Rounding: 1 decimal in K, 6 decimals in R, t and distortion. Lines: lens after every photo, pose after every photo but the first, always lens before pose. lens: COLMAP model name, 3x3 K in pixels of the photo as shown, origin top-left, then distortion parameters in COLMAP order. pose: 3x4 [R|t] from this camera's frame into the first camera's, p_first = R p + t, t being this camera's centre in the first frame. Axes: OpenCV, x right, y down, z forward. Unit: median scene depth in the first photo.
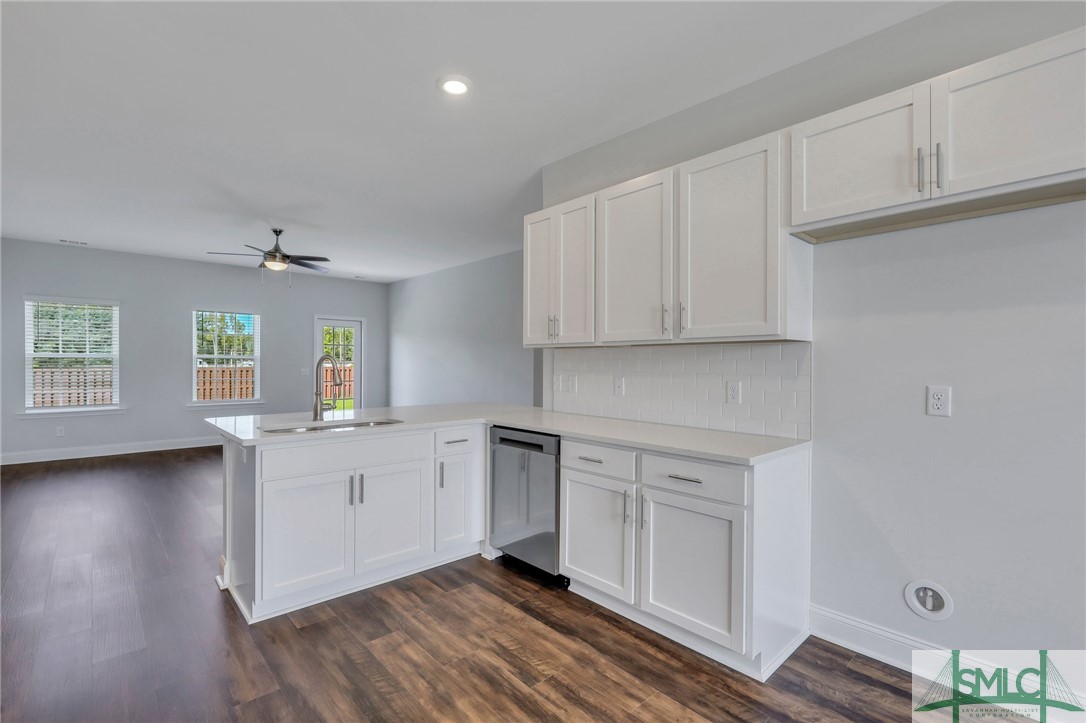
lens RADIAL K [[498.3, 0, 544.9], [0, 498.3, 362.0], [0, 0, 1]] dist [0.001656, 0.000816]
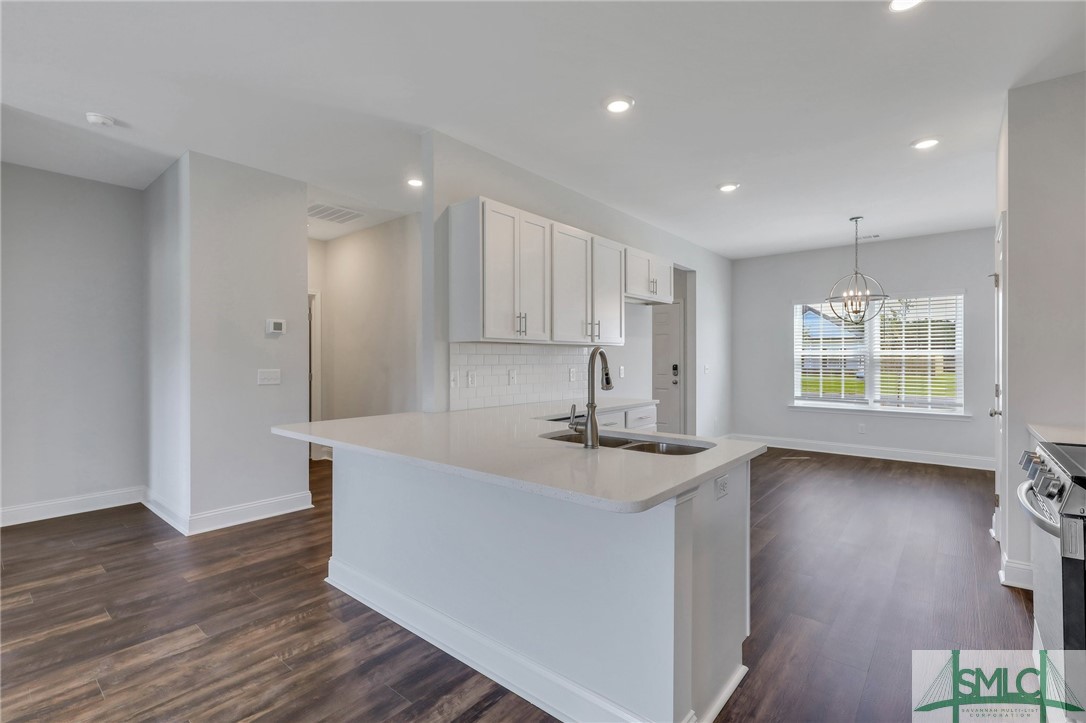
lens RADIAL K [[495.2, 0, 539.4], [0, 495.2, 357.8], [0, 0, 1]] dist [-0.000718, -0.000401]
pose [[-0.130413, -0.001947, 0.991458, -1.176624], [0.000886, 0.999997, 0.002080, -0.000199], [-0.991459, 0.001149, -0.130411, 1.251897]]
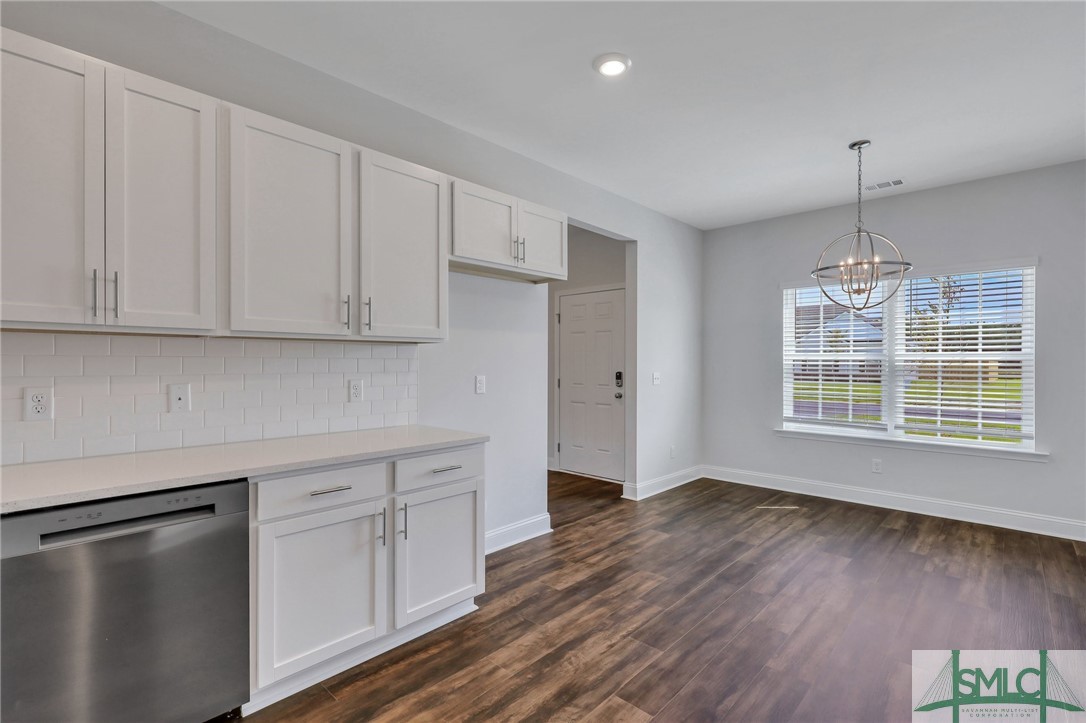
lens RADIAL K [[498.3, 0, 544.9], [0, 498.3, 362.0], [0, 0, 1]] dist [0.001656, 0.000816]
pose [[-0.077864, -0.003108, 0.996959, -0.747894], [-0.002450, 0.999993, 0.002926, -0.001108], [-0.996961, -0.002215, -0.077871, 0.804588]]
